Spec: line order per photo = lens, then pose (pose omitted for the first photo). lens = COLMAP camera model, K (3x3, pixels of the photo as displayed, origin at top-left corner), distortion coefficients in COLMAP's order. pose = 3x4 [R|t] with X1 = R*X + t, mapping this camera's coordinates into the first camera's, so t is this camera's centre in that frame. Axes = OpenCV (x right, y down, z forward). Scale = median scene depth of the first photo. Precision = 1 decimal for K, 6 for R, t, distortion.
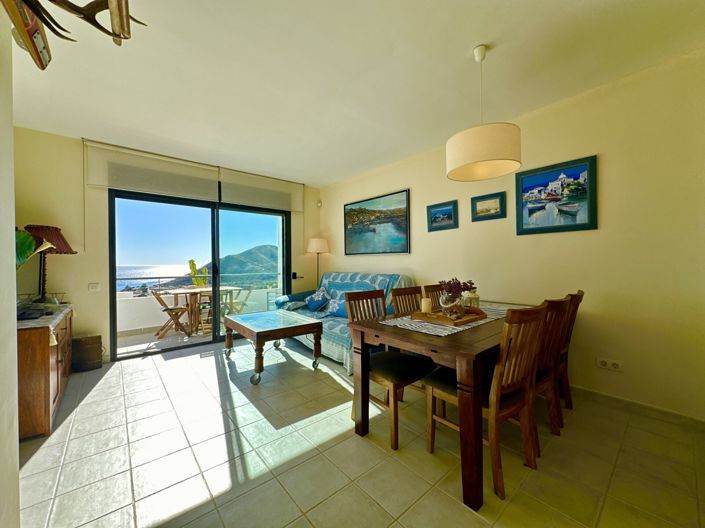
lens RADIAL K [[280.7, 0, 352.5], [0, 280.7, 264.0], [0, 0, 1]] dist [-0.000478, -0.000028]
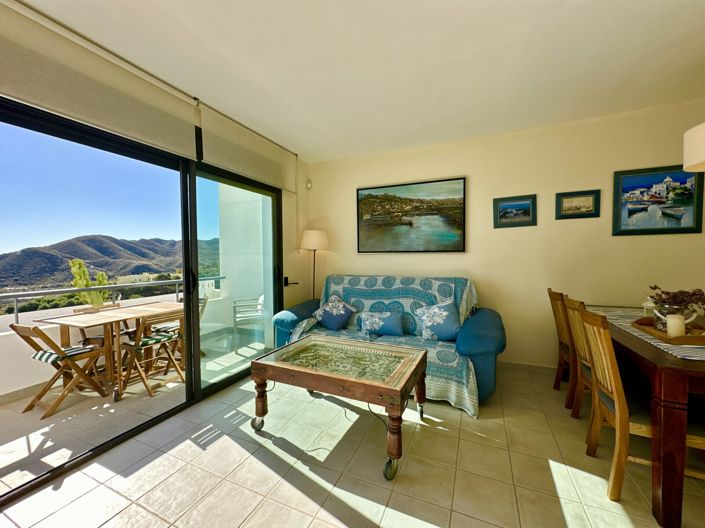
lens RADIAL K [[282.4, 0, 352.5], [0, 282.4, 264.0], [0, 0, 1]] dist [-0.001238, 0.000300]
pose [[0.903805, -0.013752, 0.427723, -0.449076], [0.005595, 0.999778, 0.020322, -0.020797], [-0.427908, -0.015974, 0.903681, 0.345596]]
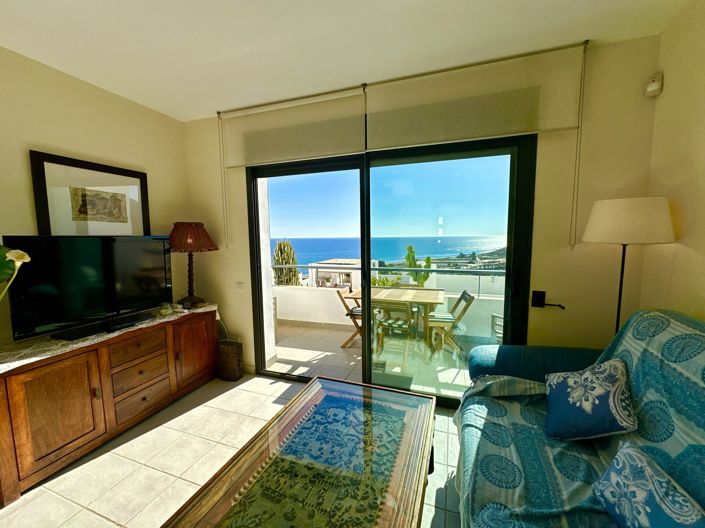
lens RADIAL K [[282.4, 0, 352.5], [0, 282.4, 264.0], [0, 0, 1]] dist [-0.001238, 0.000300]
pose [[0.500002, 0.087553, -0.861587, 0.005303], [0.002985, 0.994696, 0.102811, -0.063436], [0.866019, -0.053978, 0.497088, 0.708690]]
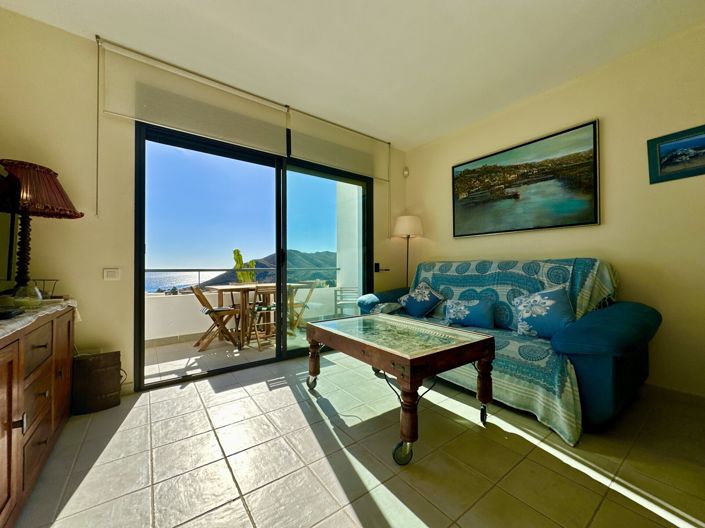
lens RADIAL K [[280.7, 0, 352.5], [0, 280.7, 264.0], [0, 0, 1]] dist [-0.000478, -0.000028]
pose [[0.997296, 0.001578, -0.073474, -0.269718], [-0.002800, 0.999859, -0.016541, 0.055620], [0.073438, 0.016702, 0.997160, 0.332142]]
